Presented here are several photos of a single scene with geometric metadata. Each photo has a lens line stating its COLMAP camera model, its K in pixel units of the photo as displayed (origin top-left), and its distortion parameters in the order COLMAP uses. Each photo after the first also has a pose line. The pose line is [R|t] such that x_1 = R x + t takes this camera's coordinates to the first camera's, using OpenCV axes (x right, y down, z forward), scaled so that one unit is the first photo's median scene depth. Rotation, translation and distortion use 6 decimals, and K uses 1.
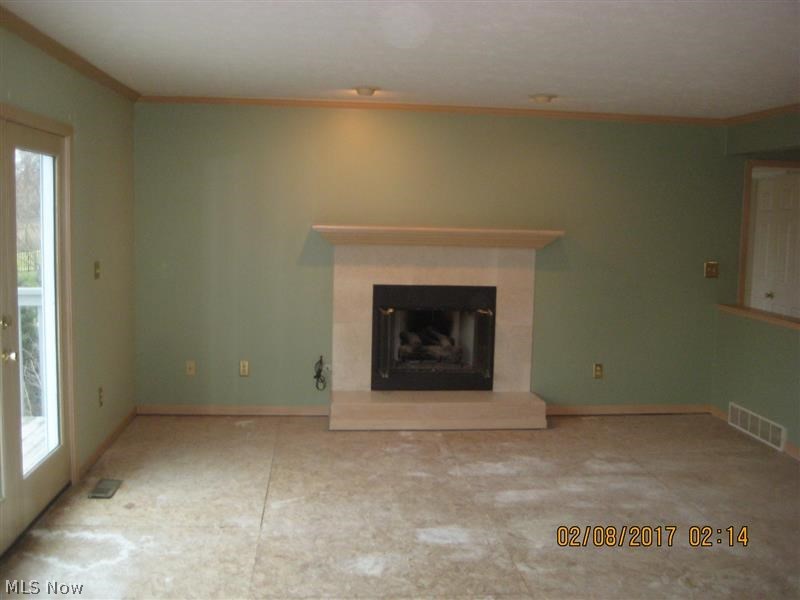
lens RADIAL K [[885.3, 0, 400.0], [0, 885.3, 300.0], [0, 0, 1]] dist [-0.121848, 0.307387]
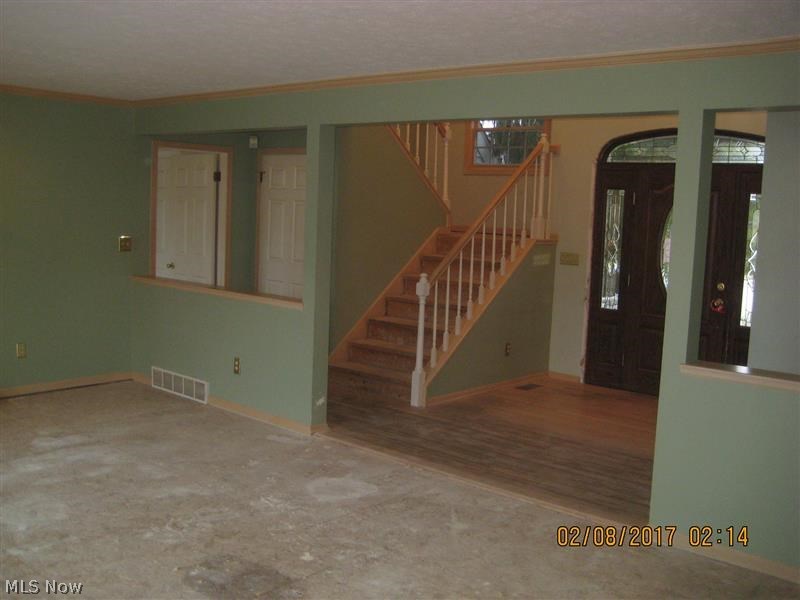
lens RADIAL K [[885.3, 0, 400.0], [0, 885.3, 300.0], [0, 0, 1]] dist [-0.121848, 0.307387]
pose [[0.754063, -0.067526, 0.653322, -0.117855], [0.048686, 0.997711, 0.046927, -0.000335], [-0.654995, -0.003579, 0.755625, -0.015355]]
